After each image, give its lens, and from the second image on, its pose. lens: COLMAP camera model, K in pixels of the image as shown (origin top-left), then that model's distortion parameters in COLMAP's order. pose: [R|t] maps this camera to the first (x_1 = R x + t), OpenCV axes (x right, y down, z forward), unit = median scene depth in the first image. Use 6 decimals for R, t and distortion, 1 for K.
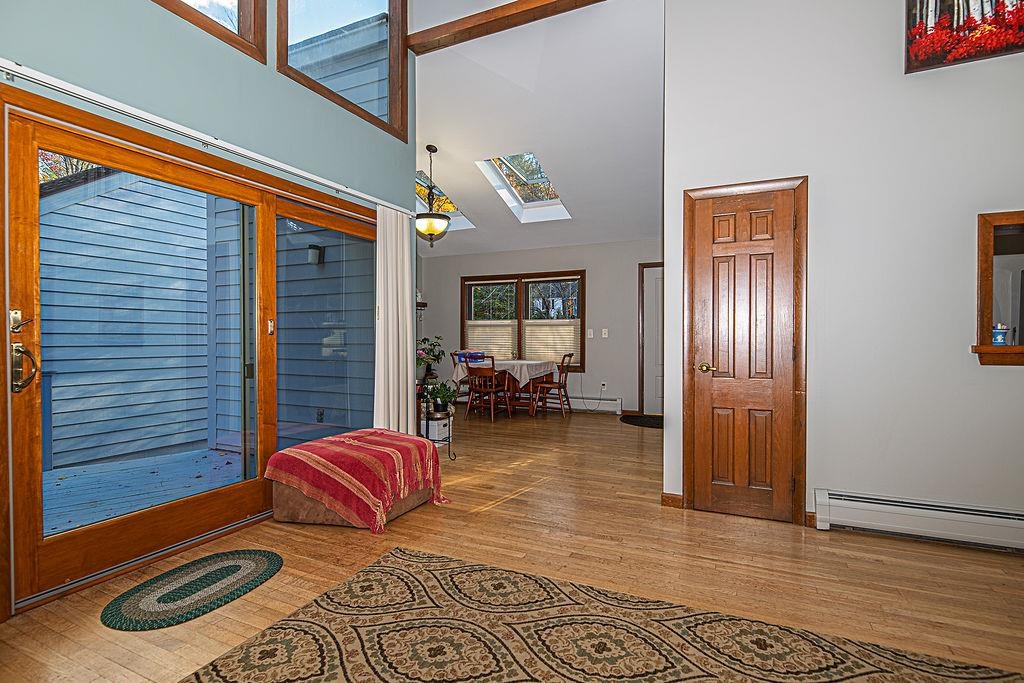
lens RADIAL K [[495.4, 0, 521.2], [0, 495.4, 345.5], [0, 0, 1]] dist [0.002787, -0.003789]
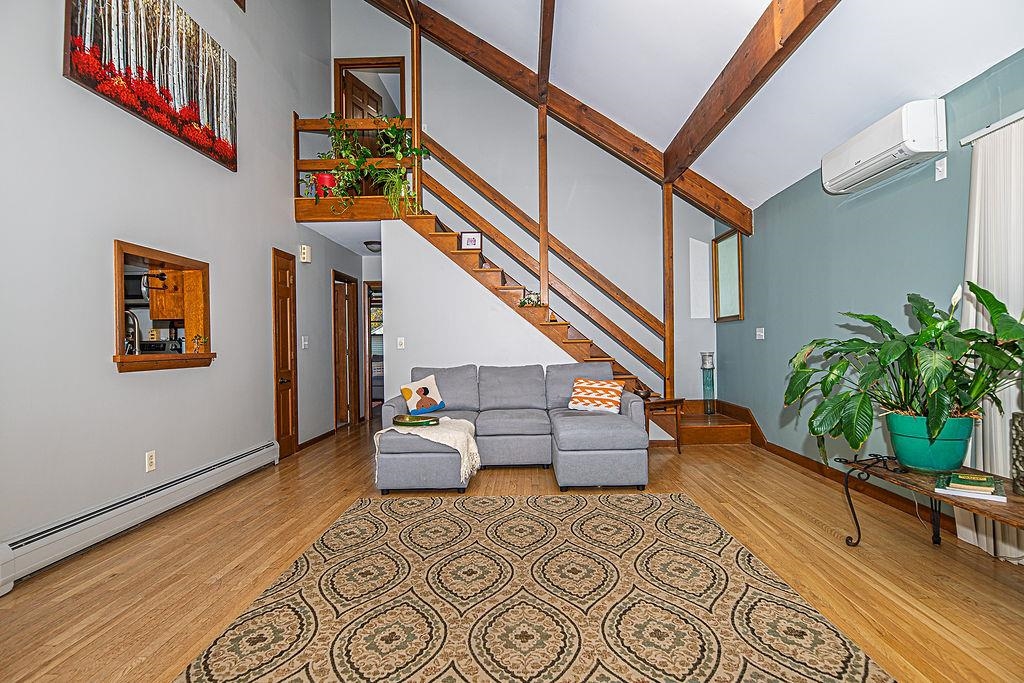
lens RADIAL K [[495.4, 0, 513.2], [0, 495.4, 341.4], [0, 0, 1]] dist [0.002787, -0.003789]
pose [[-0.393355, 0.011497, 0.919315, -0.409229], [0.029599, 0.999562, 0.000165, -0.004175], [-0.918910, 0.027276, -0.393523, 0.533879]]
